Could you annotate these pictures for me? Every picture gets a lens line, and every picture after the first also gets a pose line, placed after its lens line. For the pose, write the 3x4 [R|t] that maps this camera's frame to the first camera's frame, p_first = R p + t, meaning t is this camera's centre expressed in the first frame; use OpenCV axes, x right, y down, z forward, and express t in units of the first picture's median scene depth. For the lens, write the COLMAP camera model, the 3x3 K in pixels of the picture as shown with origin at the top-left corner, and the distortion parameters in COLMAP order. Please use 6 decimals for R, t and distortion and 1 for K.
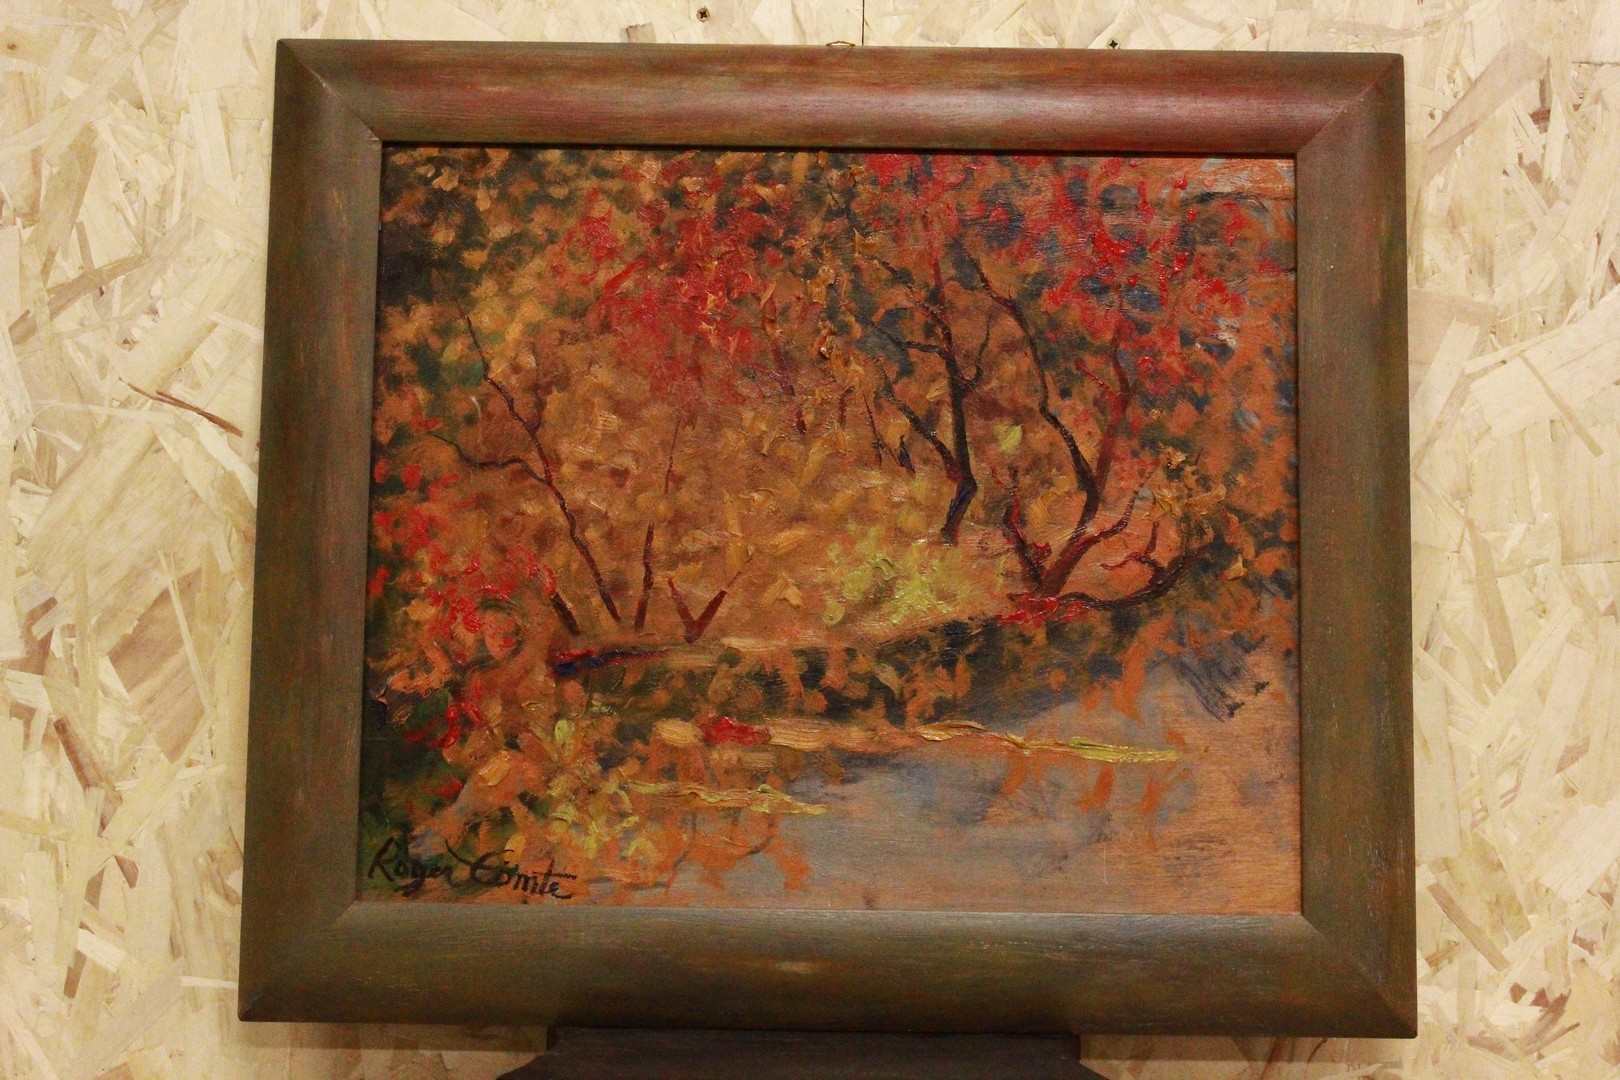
lens RADIAL K [[1691.4, 0, 809.6], [0, 1691.4, 526.1], [0, 0, 1]] dist [-0.021550, 0.000000]
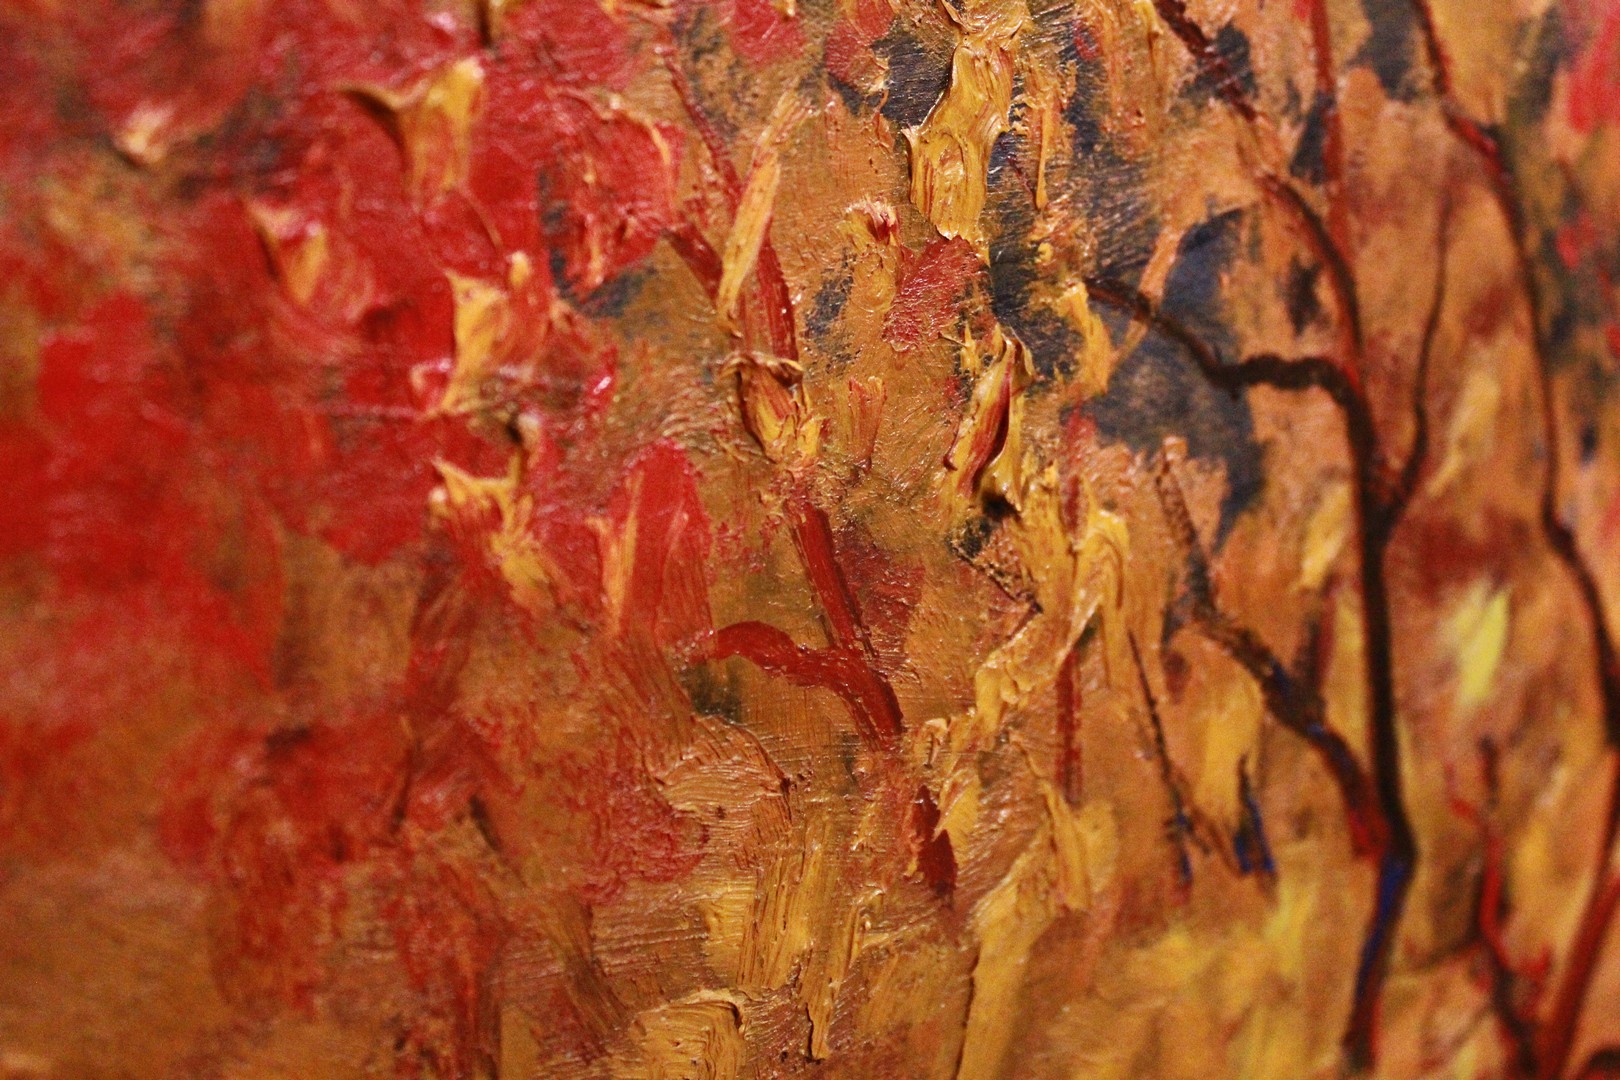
lens RADIAL K [[1933.1, 0, 808.9], [0, 1933.1, 551.8], [0, 0, 1]] dist [-0.103075, 0.000000]
pose [[0.762330, -0.234709, 0.603129, -0.148305], [0.045552, 0.949069, 0.311757, -0.168166], [-0.645584, -0.210188, 0.734195, 0.847373]]
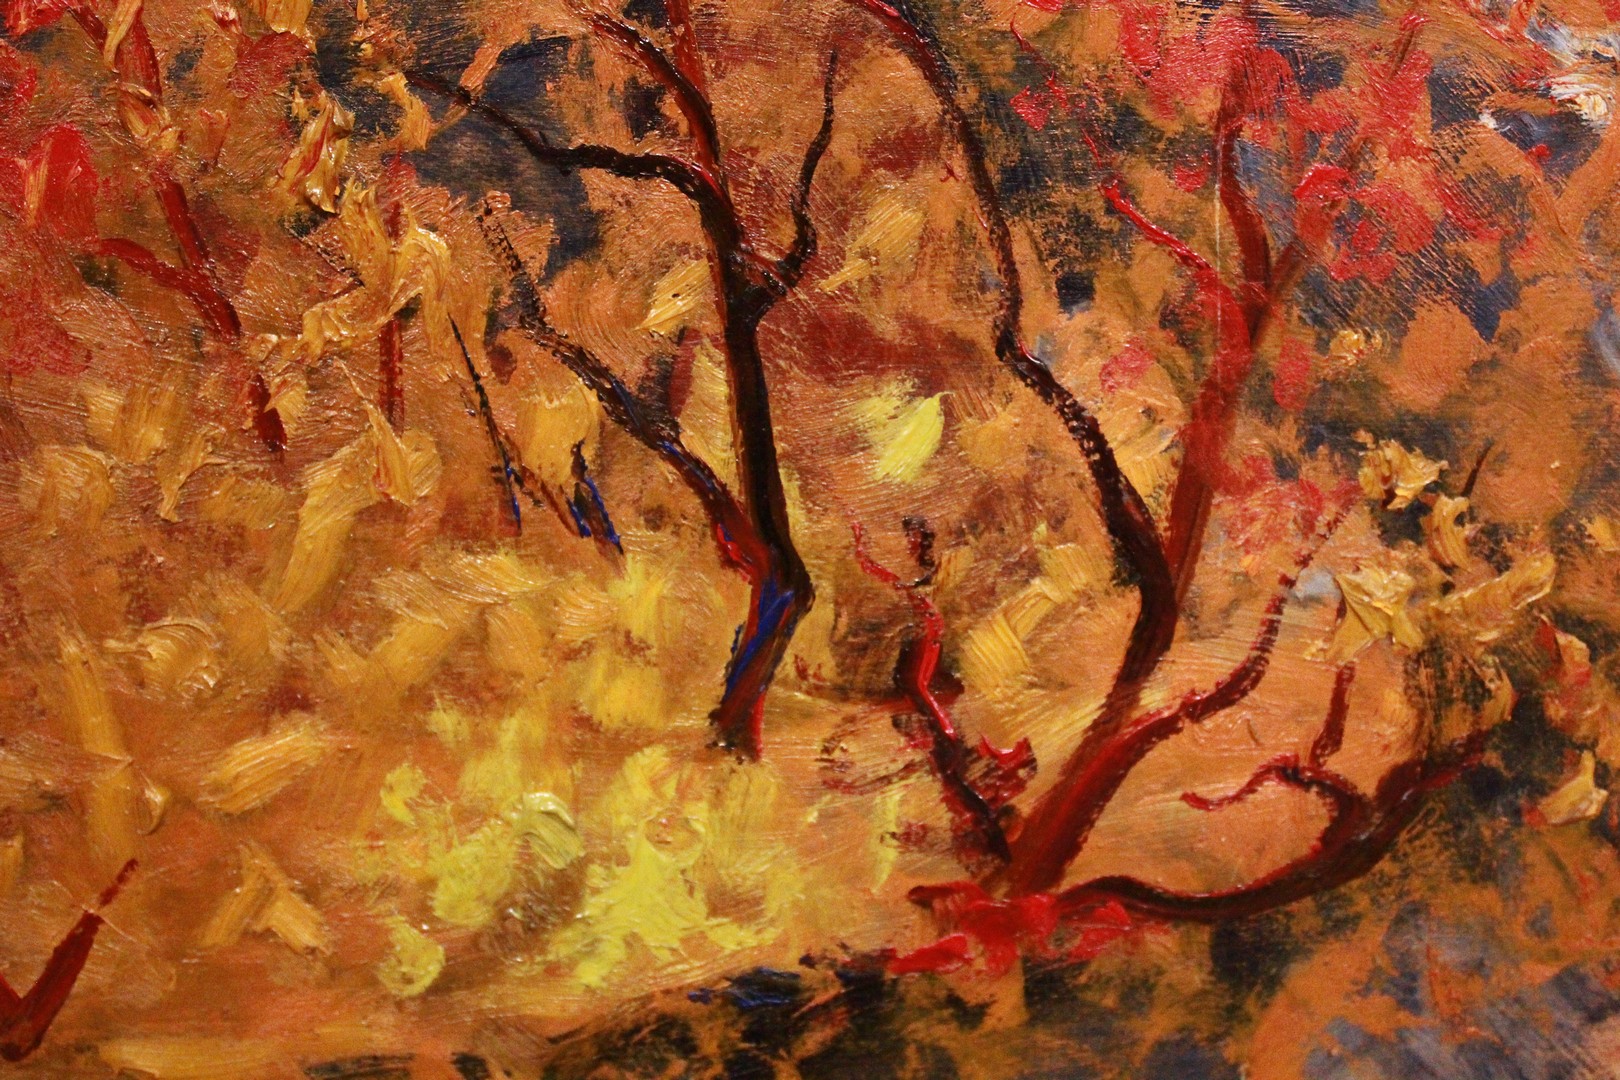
lens RADIAL K [[1555.9, 0, 817.0], [0, 1555.9, 536.6], [0, 0, 1]] dist [-0.022994, 0.000000]
pose [[0.999097, -0.042245, -0.004629, 0.101781], [0.042271, 0.976591, 0.210912, -0.097701], [-0.004389, -0.210917, 0.977494, 0.700875]]
